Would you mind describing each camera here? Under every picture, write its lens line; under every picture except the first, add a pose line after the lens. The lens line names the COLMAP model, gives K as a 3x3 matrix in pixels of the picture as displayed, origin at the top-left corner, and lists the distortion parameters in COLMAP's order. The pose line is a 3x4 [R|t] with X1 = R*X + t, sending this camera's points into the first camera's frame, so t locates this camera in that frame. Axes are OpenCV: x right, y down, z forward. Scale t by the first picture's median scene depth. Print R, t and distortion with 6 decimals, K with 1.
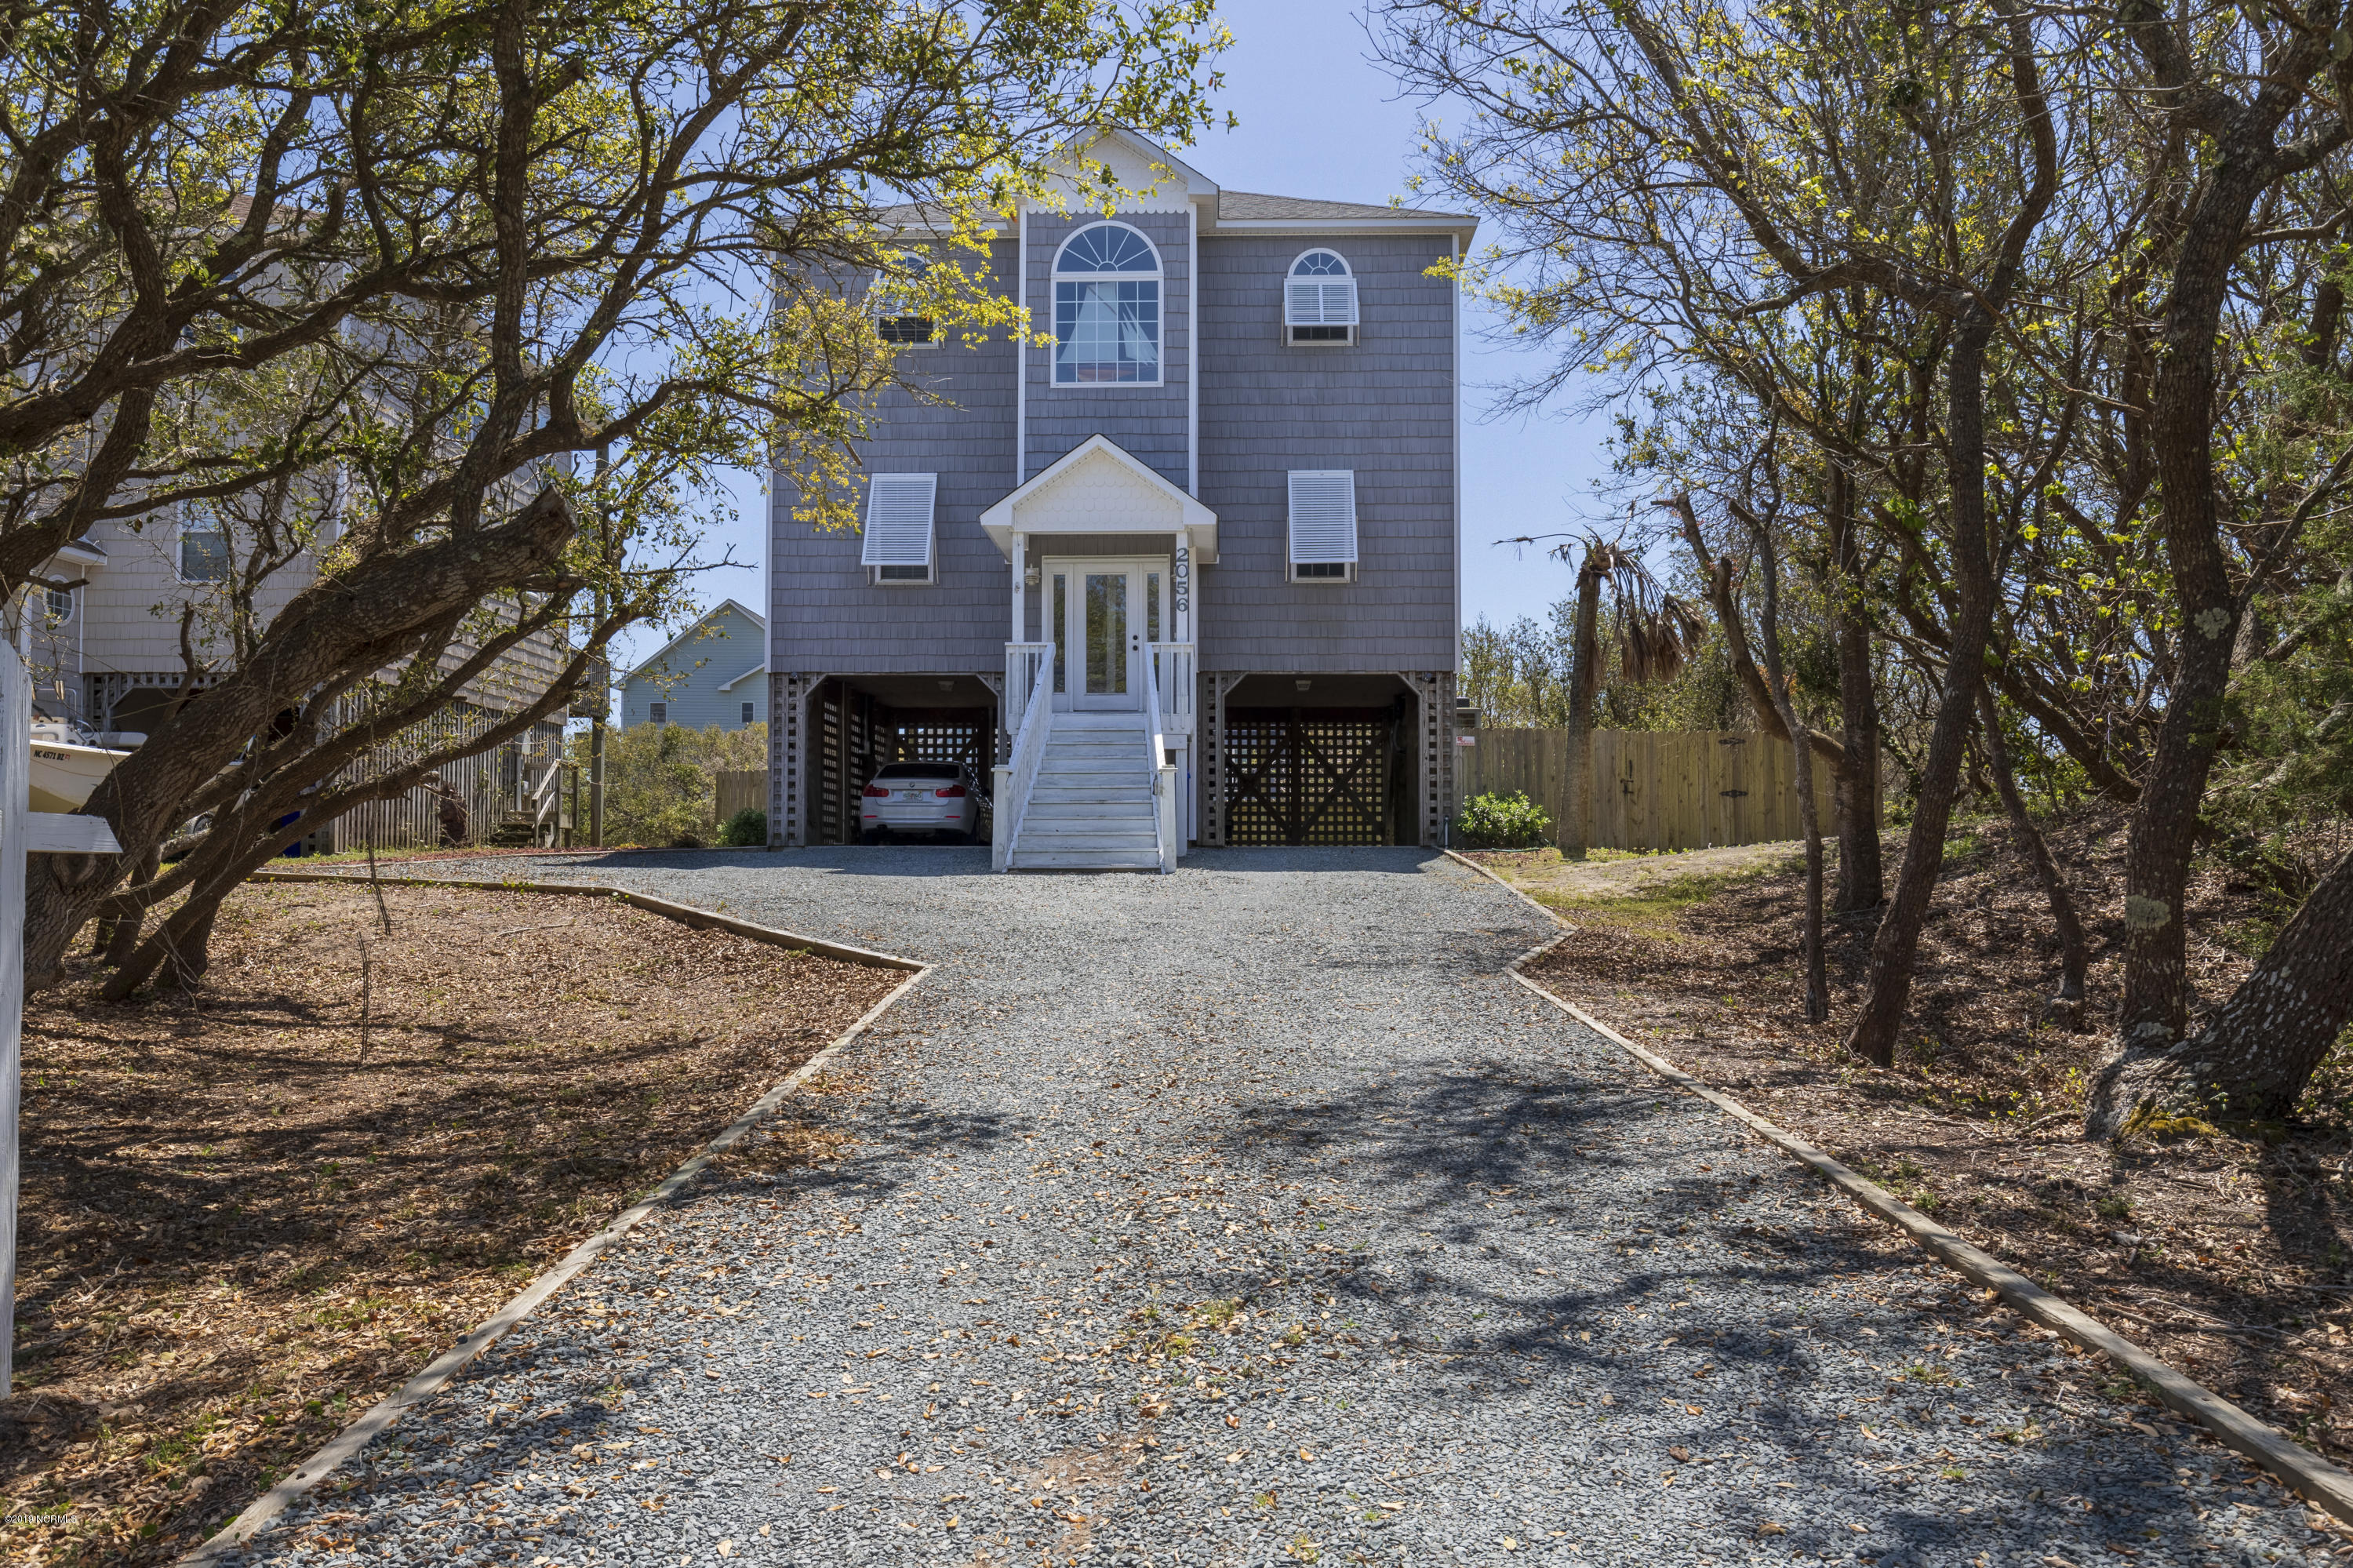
lens RADIAL K [[1820.2, 0, 1176.5], [0, 1820.2, 784.0], [0, 0, 1]] dist [0.001965, -0.003254]
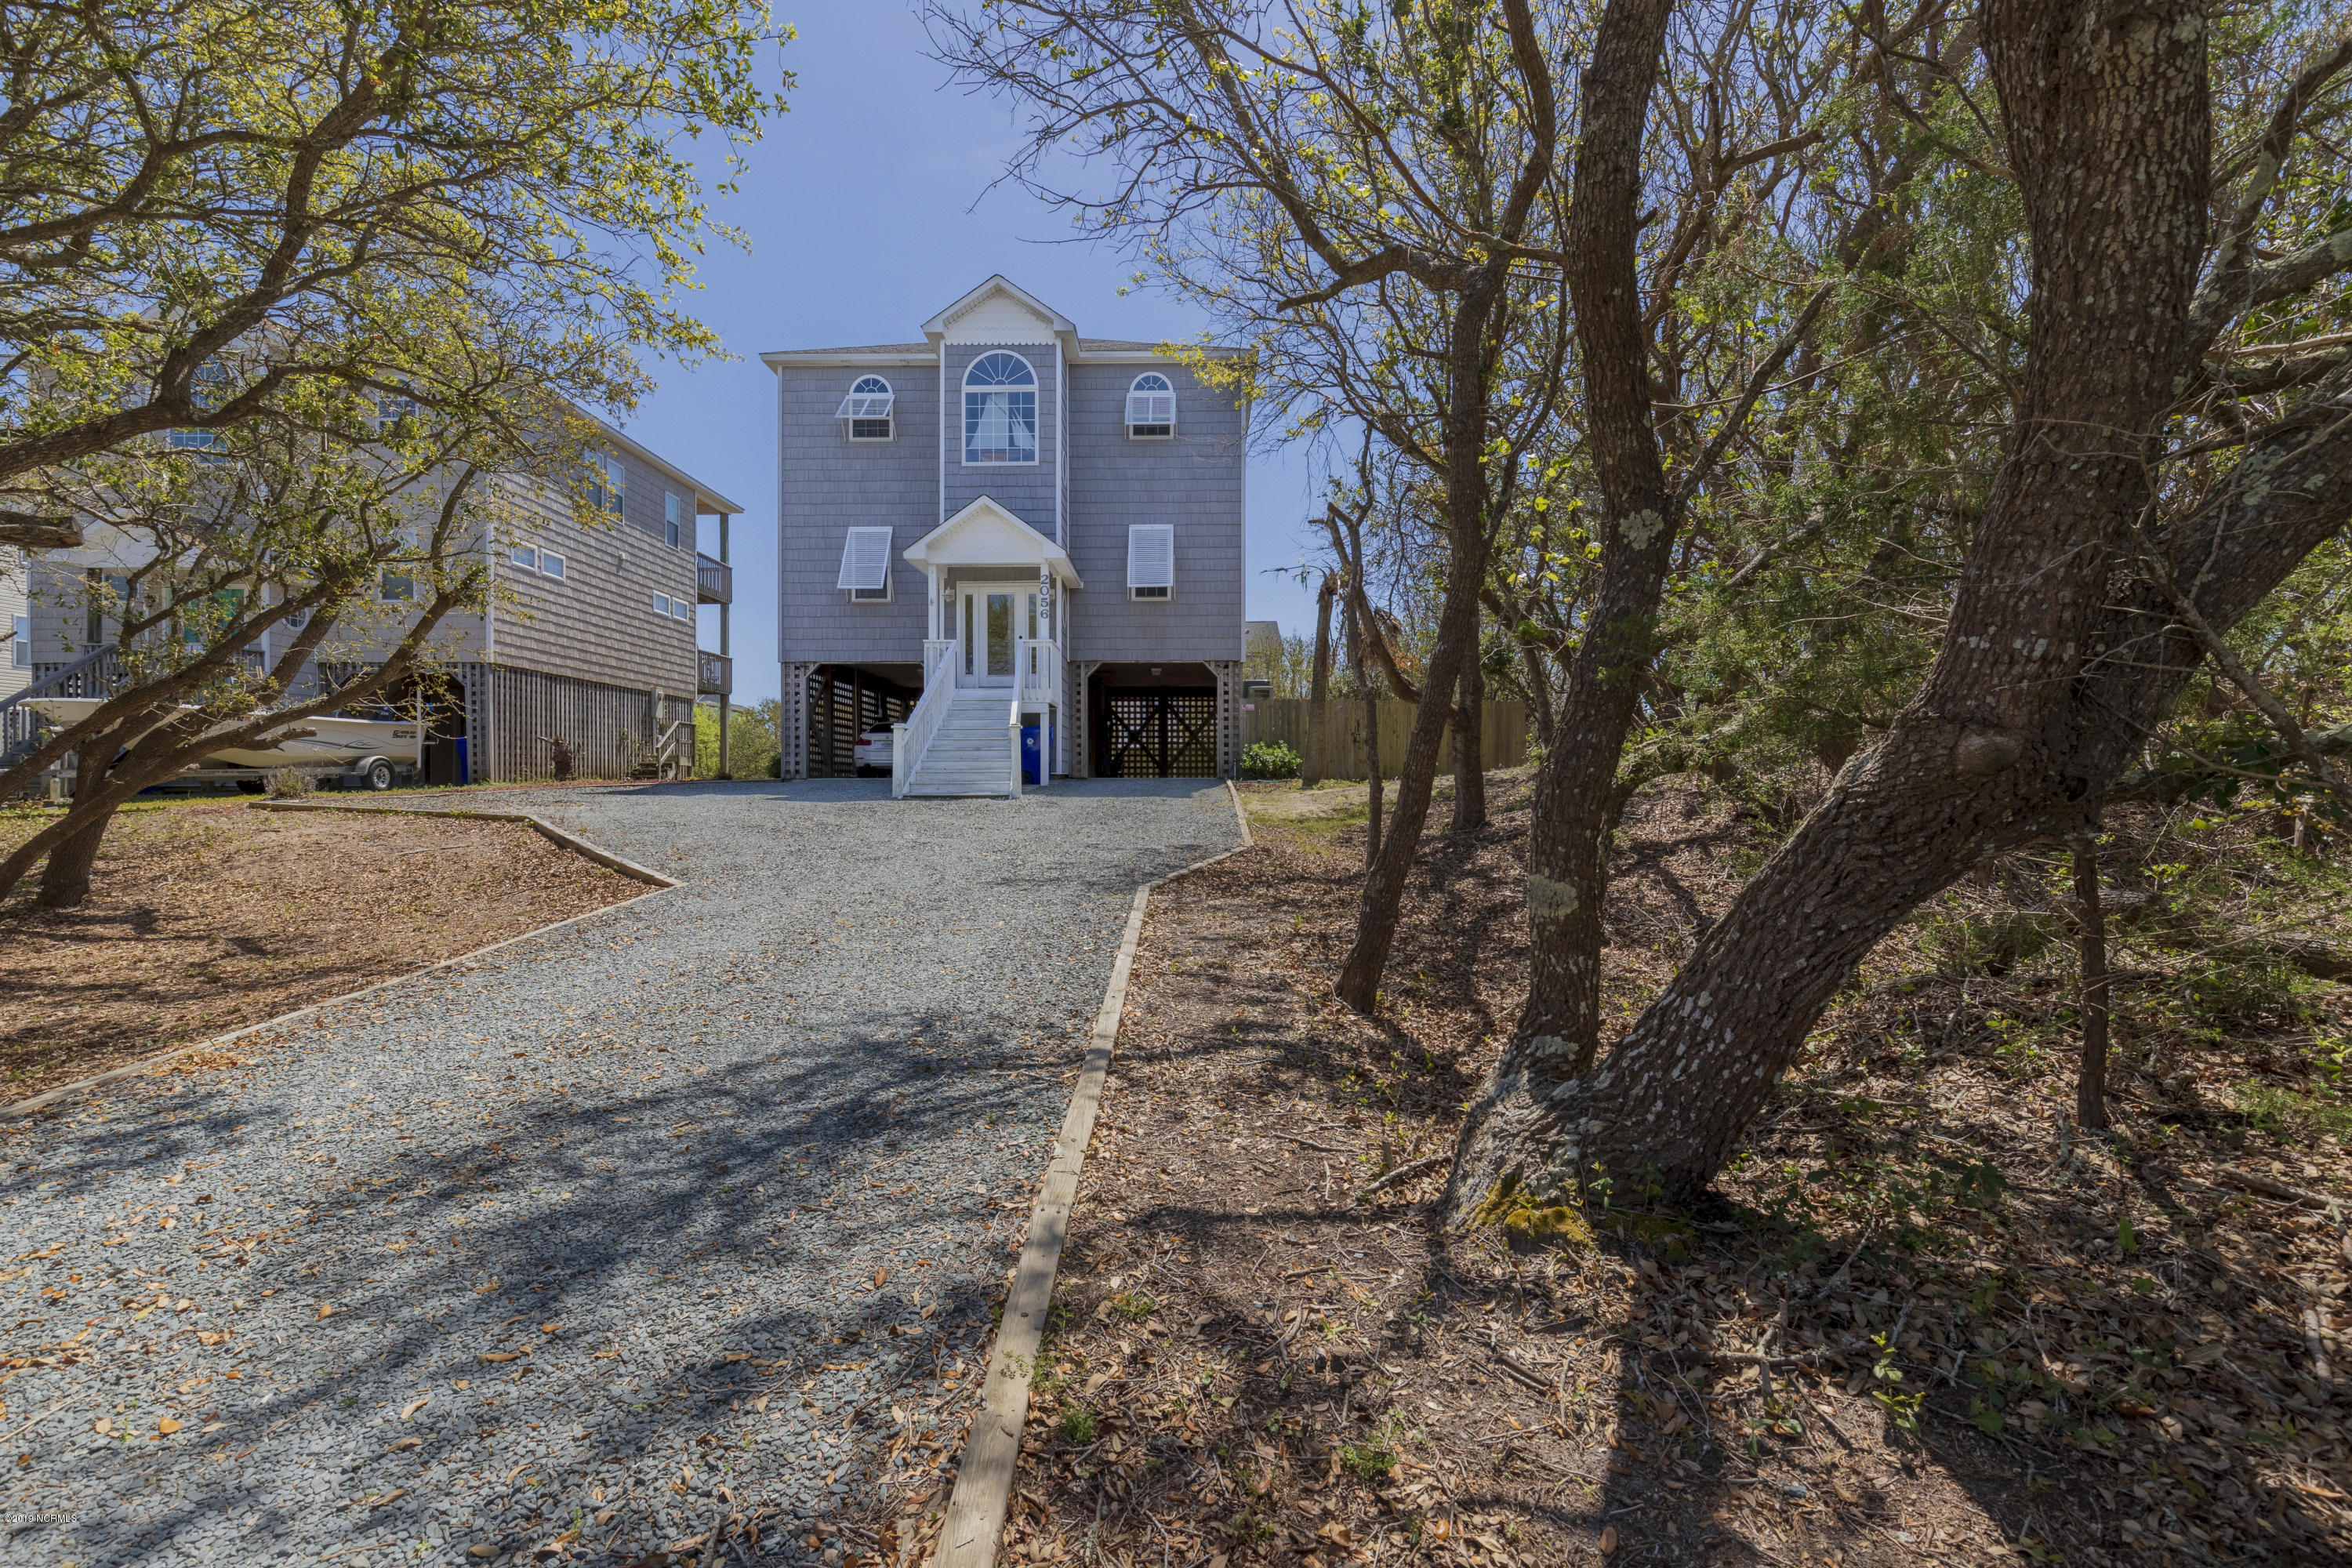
lens RADIAL K [[1046.1, 0, 1176.0], [0, 1046.1, 784.0], [0, 0, 1]] dist [0.003670, -0.000901]
pose [[0.999985, -0.002024, 0.005137, 0.098607], [0.001789, 0.998969, 0.045358, 0.000158], [-0.005223, -0.045348, 0.998958, 0.146785]]
